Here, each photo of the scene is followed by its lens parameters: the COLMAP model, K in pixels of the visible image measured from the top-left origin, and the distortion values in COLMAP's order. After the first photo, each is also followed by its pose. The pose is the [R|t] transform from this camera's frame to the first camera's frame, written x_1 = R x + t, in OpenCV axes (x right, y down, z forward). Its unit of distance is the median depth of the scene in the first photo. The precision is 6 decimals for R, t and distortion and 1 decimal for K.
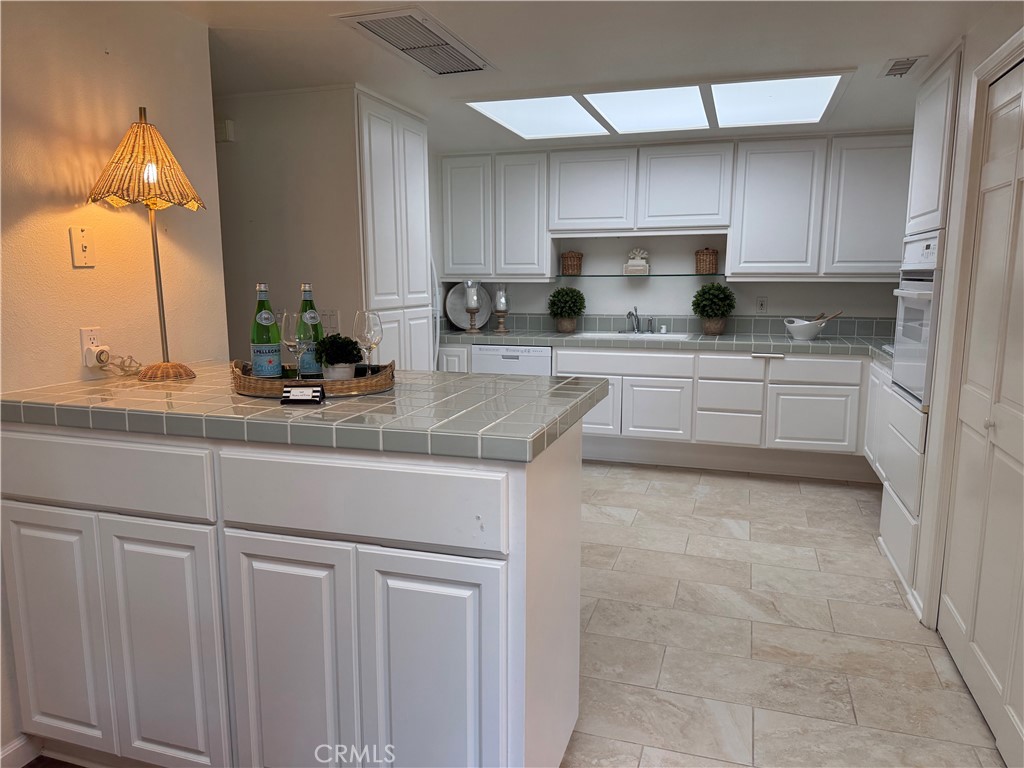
lens RADIAL K [[719.7, 0, 512.0], [0, 719.7, 384.0], [0, 0, 1]] dist [0.002003, -0.001026]
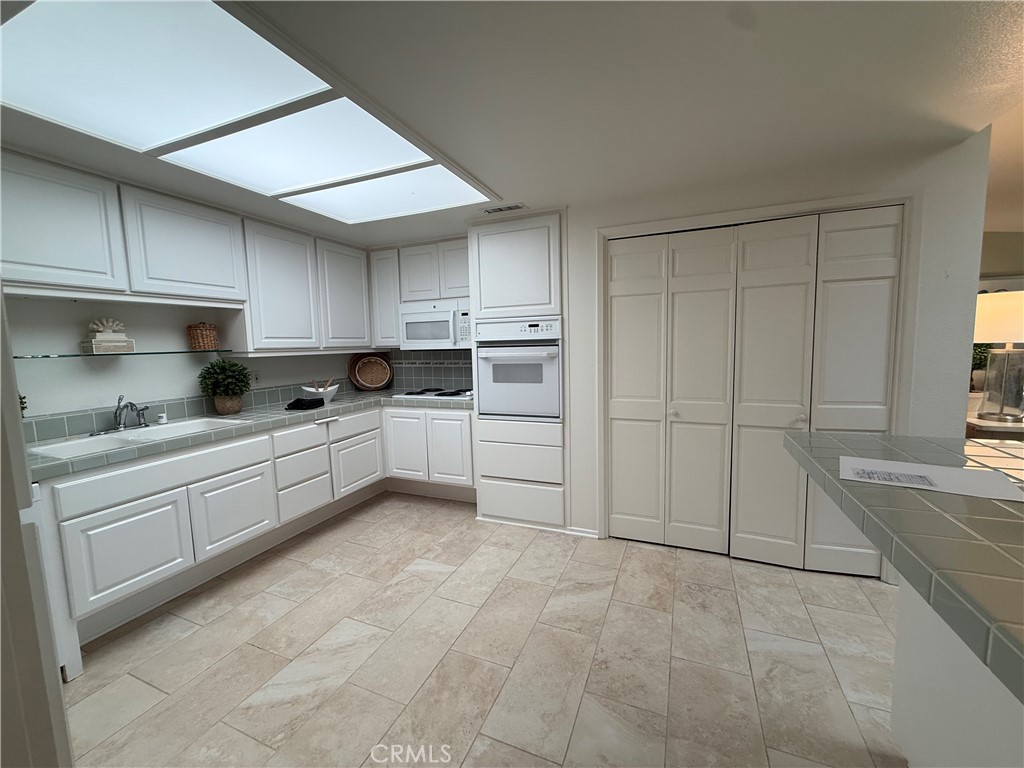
lens RADIAL K [[402.8, 0, 512.0], [0, 402.8, 384.0], [0, 0, 1]] dist [0.000074, -0.000048]
pose [[0.084647, -0.098288, 0.991552, -0.244094], [0.175934, 0.980962, 0.082219, -0.098779], [-0.980756, 0.167488, 0.100328, 0.667509]]
